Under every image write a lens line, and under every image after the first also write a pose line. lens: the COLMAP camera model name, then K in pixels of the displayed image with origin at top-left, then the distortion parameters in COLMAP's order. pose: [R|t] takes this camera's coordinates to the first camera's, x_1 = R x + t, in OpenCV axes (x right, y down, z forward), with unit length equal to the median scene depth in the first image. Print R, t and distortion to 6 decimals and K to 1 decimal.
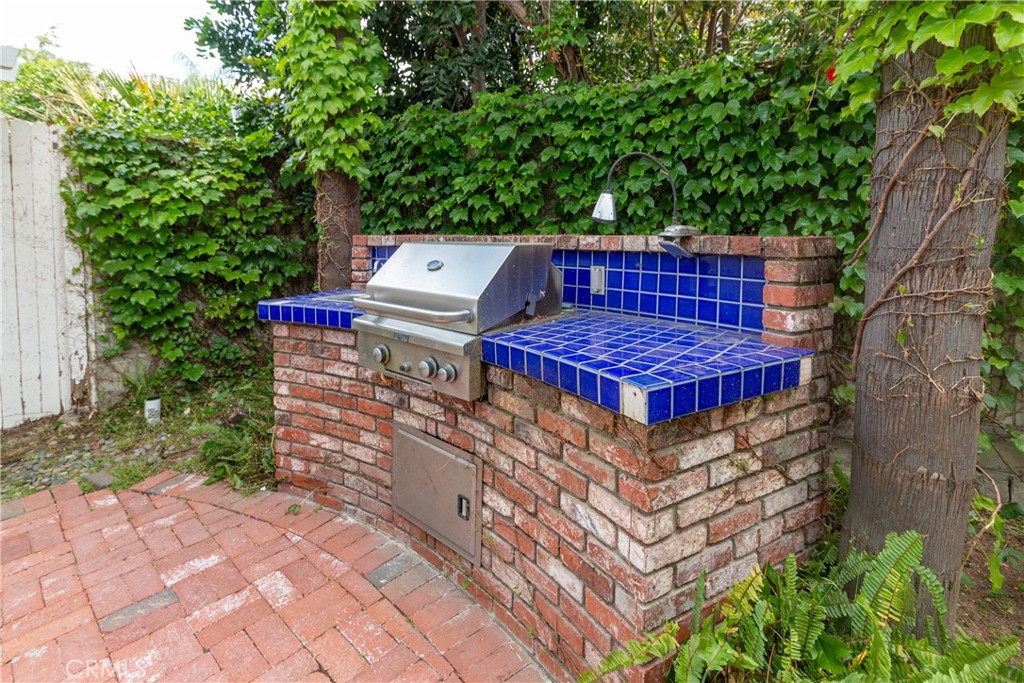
lens RADIAL K [[480.0, 0, 529.2], [0, 480.0, 262.0], [0, 0, 1]] dist [0.007952, -0.001132]
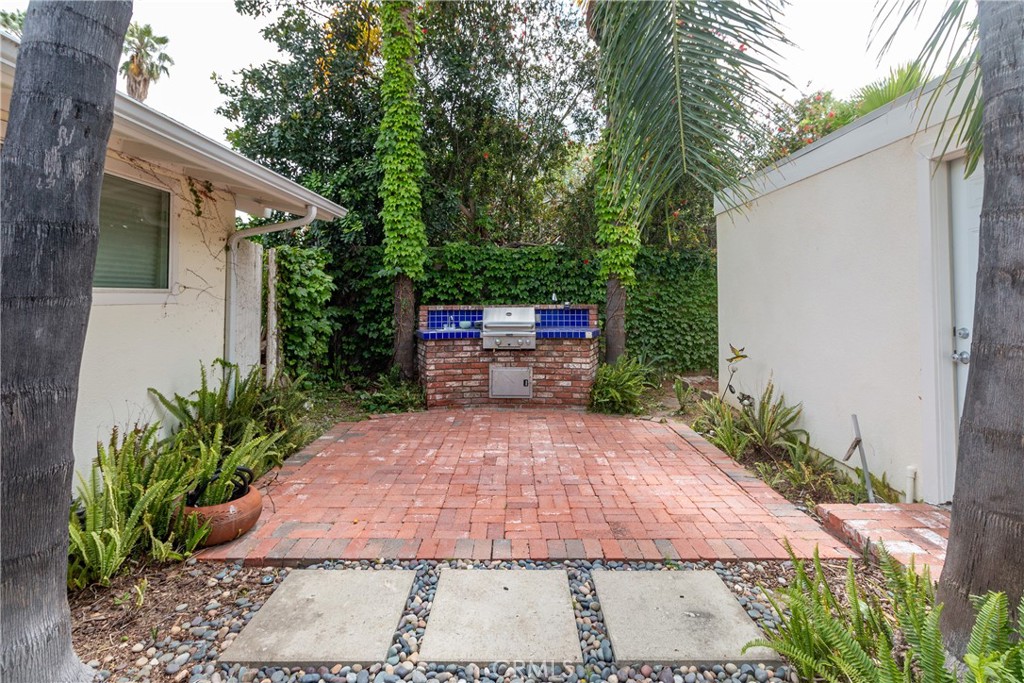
lens RADIAL K [[503.9, 0, 511.0], [0, 503.9, 290.0], [0, 0, 1]] dist [0.001604, -0.000545]
pose [[0.749199, 0.016728, 0.662133, -2.241515], [0.044692, 0.996126, -0.075734, 0.095339], [-0.660835, 0.086332, 0.745549, -1.442711]]
